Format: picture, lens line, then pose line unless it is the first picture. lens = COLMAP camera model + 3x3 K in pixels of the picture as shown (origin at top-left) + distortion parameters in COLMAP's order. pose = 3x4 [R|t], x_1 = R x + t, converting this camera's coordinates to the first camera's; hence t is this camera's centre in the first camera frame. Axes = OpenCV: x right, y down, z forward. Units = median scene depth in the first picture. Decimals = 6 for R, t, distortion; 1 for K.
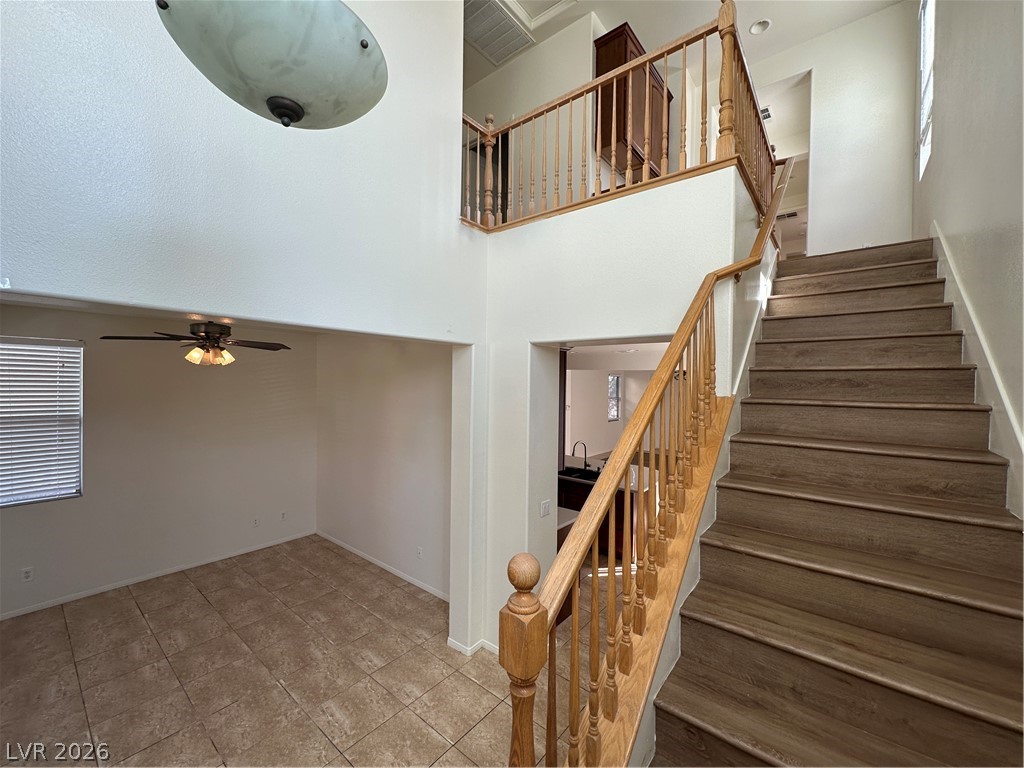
lens RADIAL K [[410.0, 0, 511.5], [0, 410.0, 383.5], [0, 0, 1]] dist [-0.001275, 0.000310]
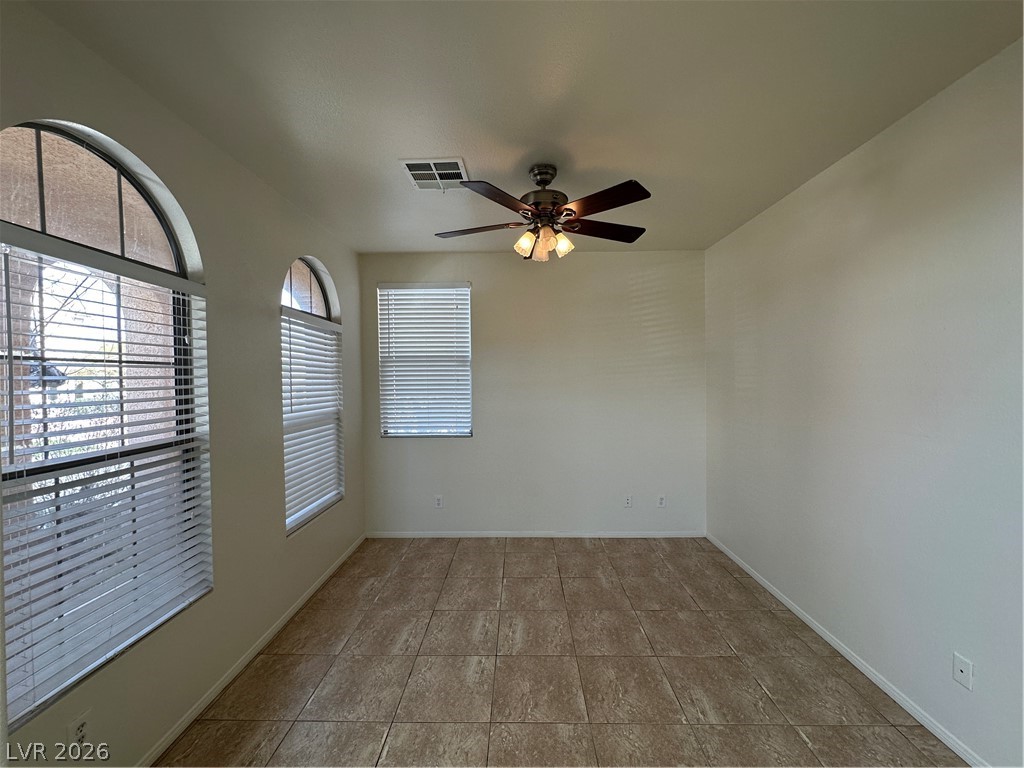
lens RADIAL K [[410.0, 0, 510.7], [0, 410.0, 385.0], [0, 0, 1]] dist [-0.001275, 0.000310]
pose [[0.617757, 0.000159, -0.786369, -0.193252], [0.013093, 0.999859, 0.010488, 0.136138], [0.786260, -0.016775, 0.617668, 0.446390]]
